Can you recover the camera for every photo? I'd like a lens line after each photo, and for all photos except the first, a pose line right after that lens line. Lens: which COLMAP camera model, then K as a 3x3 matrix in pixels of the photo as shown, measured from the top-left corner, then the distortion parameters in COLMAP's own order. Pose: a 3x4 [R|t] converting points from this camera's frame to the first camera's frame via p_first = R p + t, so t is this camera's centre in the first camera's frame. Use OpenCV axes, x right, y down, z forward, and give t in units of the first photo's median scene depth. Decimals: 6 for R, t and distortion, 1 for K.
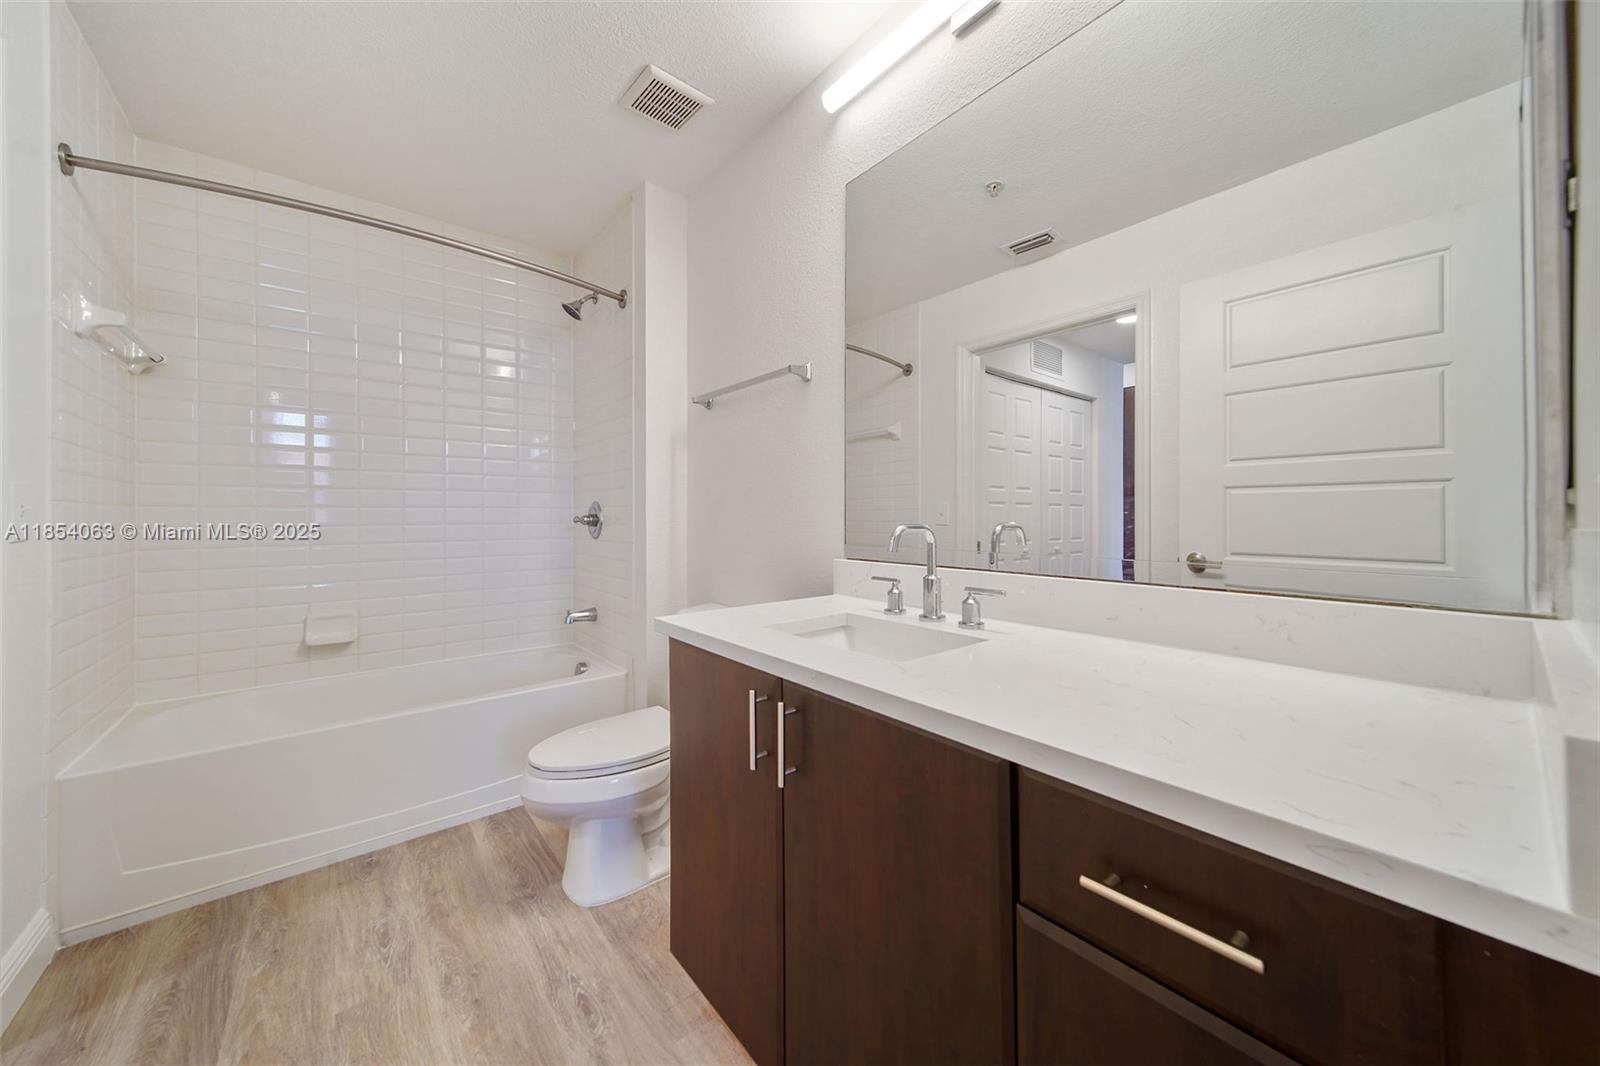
lens RADIAL K [[579.0, 0, 796.4], [0, 579.0, 477.5], [0, 0, 1]] dist [0.001417, -0.000328]
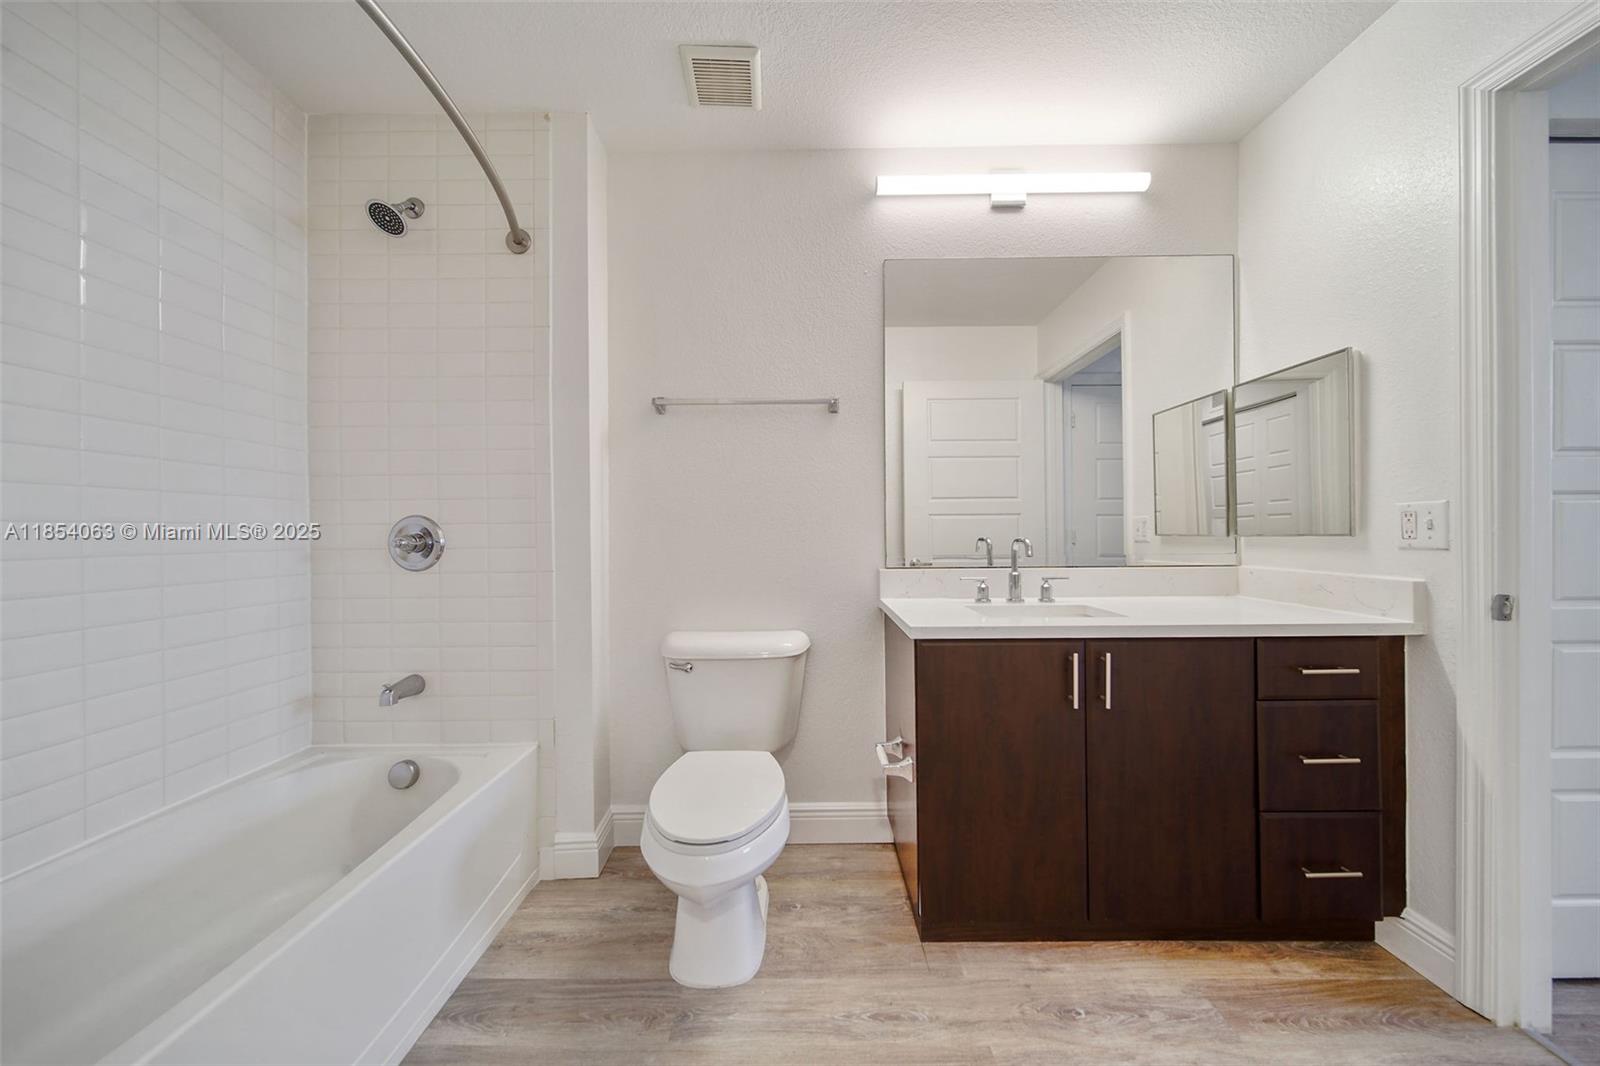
lens RADIAL K [[582.2, 0, 813.8], [0, 582.2, 487.4], [0, 0, 1]] dist [-0.001287, -0.000598]
pose [[0.614724, 0.051136, 0.787083, -1.225181], [-0.047773, 0.998478, -0.027558, 0.015388], [-0.787294, -0.020661, 0.616232, 0.464835]]
